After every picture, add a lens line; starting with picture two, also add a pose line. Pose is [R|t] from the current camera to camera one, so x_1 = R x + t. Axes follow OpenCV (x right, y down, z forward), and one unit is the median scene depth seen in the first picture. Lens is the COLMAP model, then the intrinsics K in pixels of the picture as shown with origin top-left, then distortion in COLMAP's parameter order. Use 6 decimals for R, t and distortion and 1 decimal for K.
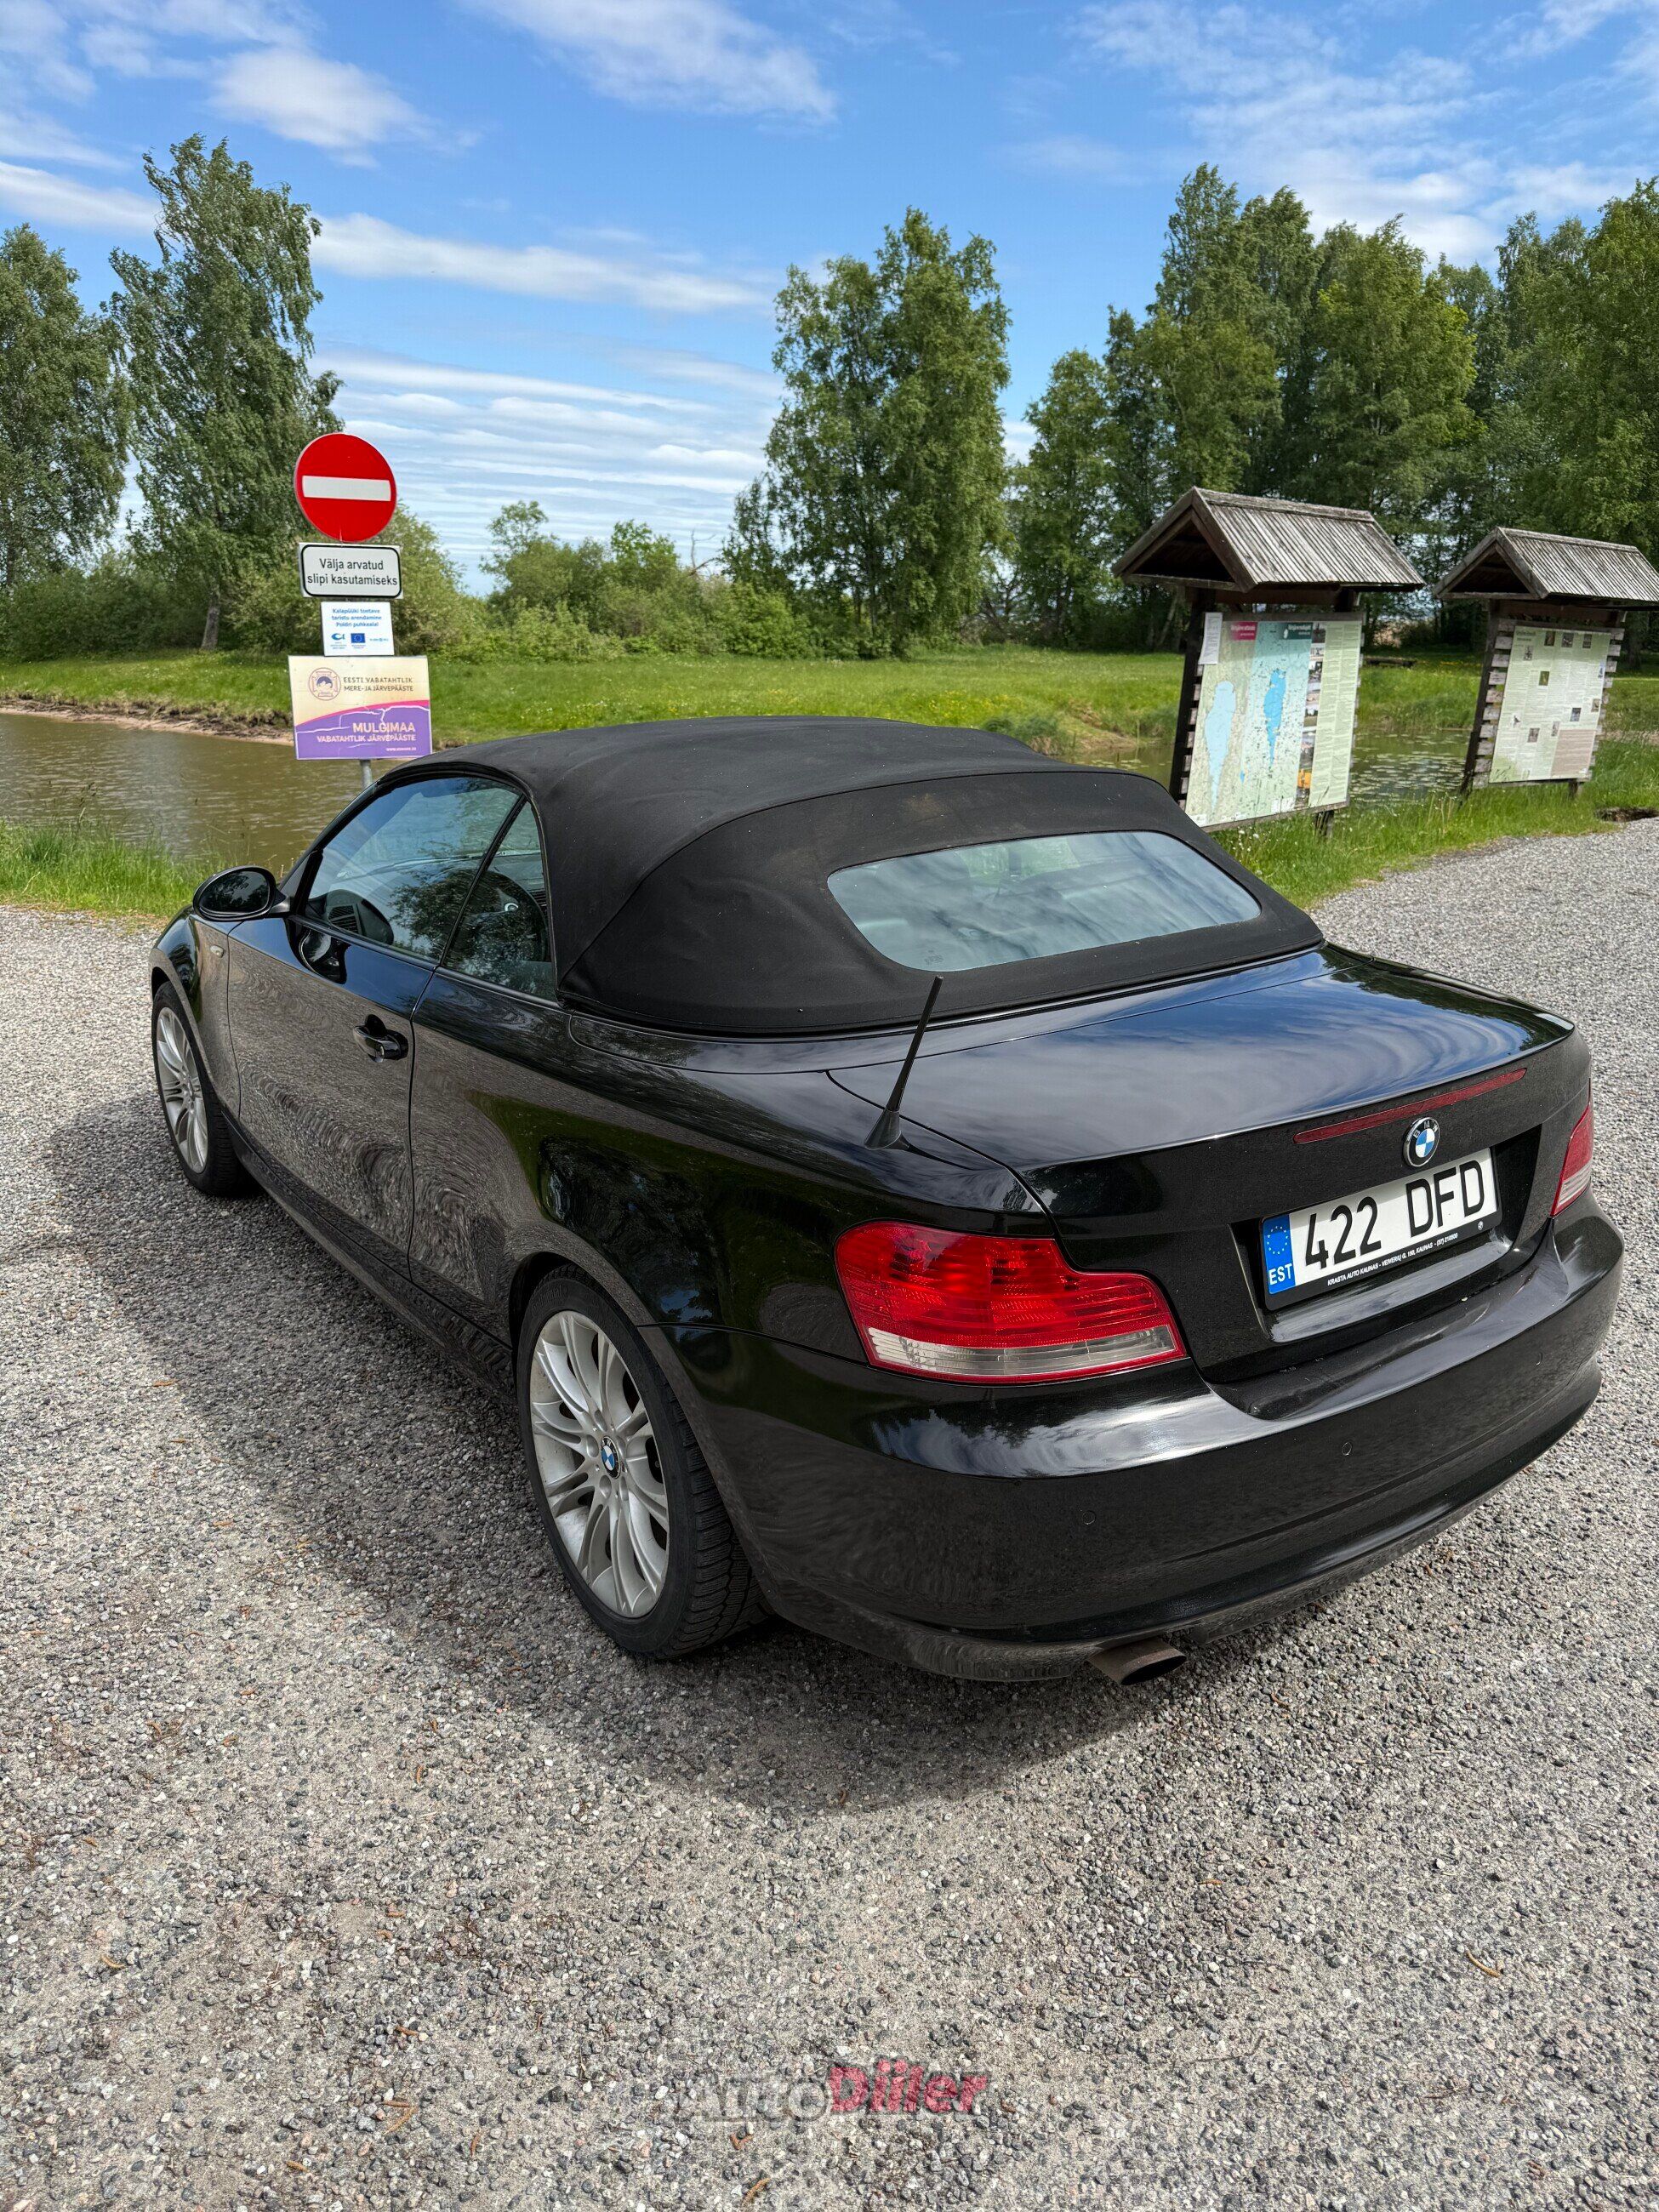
lens RADIAL K [[1552.0, 0, 826.4], [0, 1552.0, 1098.9], [0, 0, 1]] dist [0.005468, -0.009245]
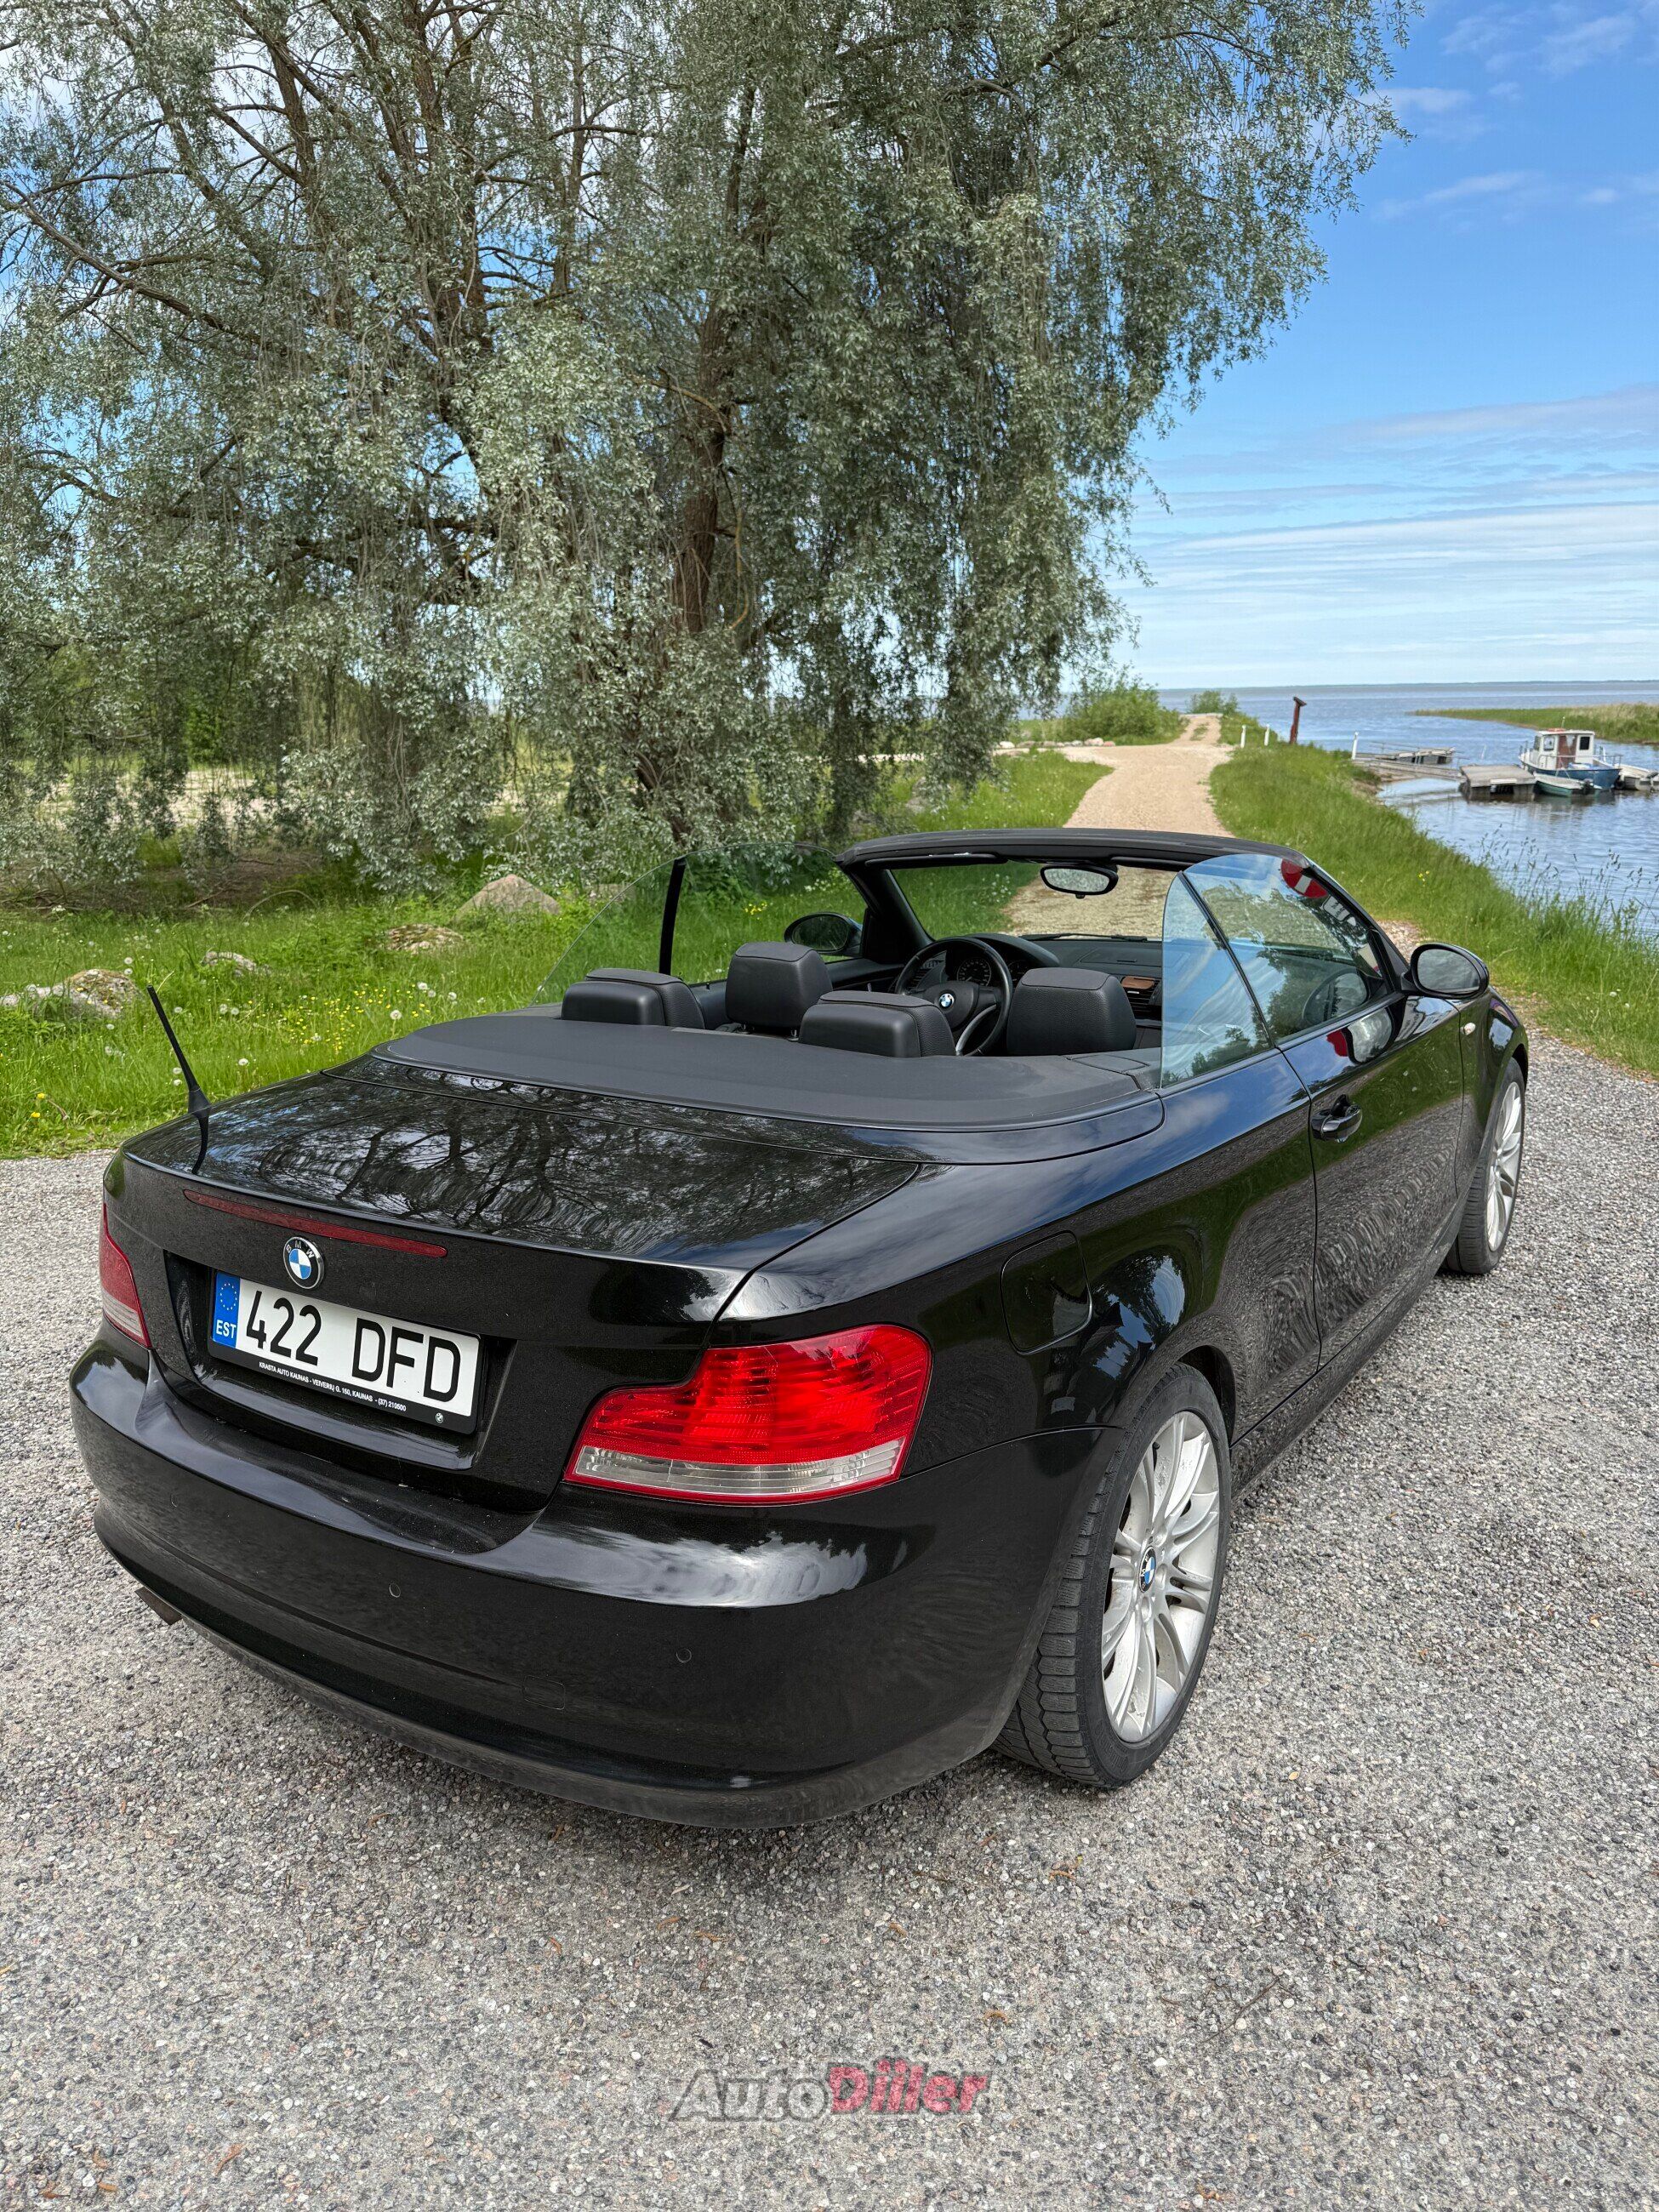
lens RADIAL K [[1552.0, 0, 826.4], [0, 1552.0, 1098.9], [0, 0, 1]] dist [0.005468, -0.009245]
pose [[0.382690, 0.216116, -0.898244, 1.189944], [-0.249389, 0.960328, 0.124803, -0.236833], [0.889581, 0.176251, 0.421405, 0.776323]]
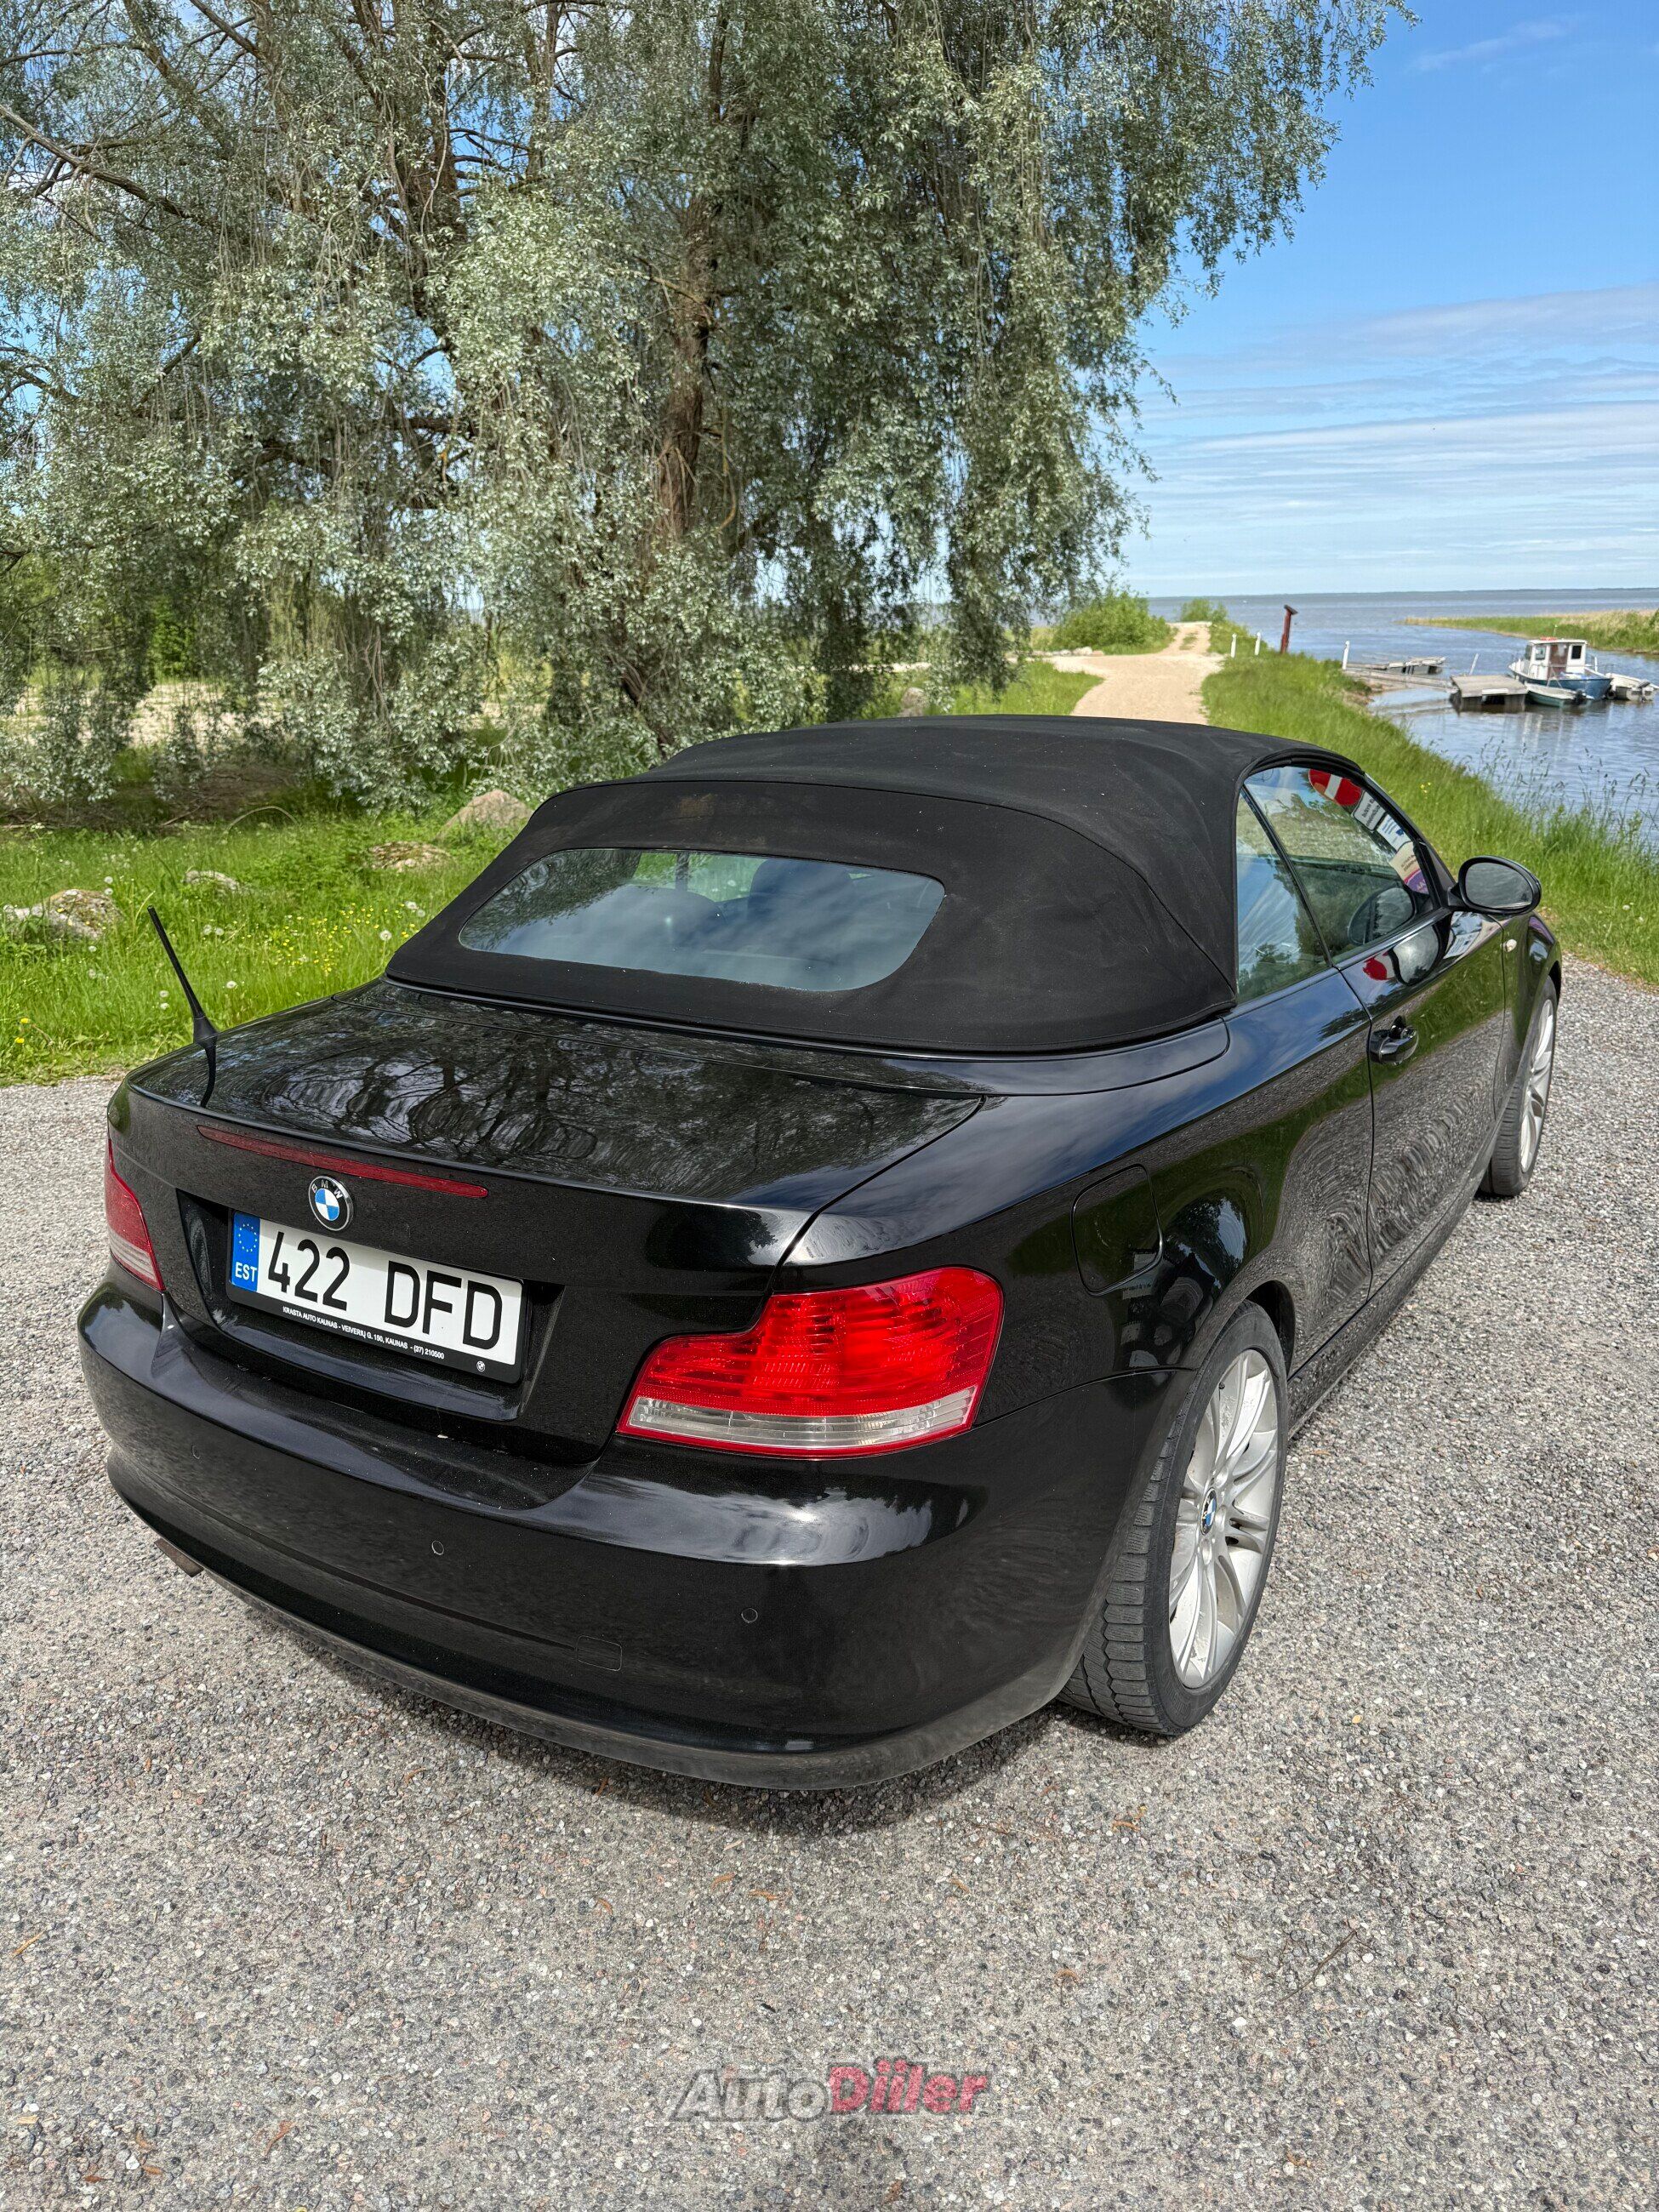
lens RADIAL K [[1563.7, 0, 825.7], [0, 1563.7, 1094.9], [0, 0, 1]] dist [0.004689, -0.008606]
pose [[0.392197, 0.258115, -0.882926, 1.129662], [-0.245364, 0.954405, 0.170020, -0.224626], [0.886554, 0.149957, 0.437647, 0.761452]]
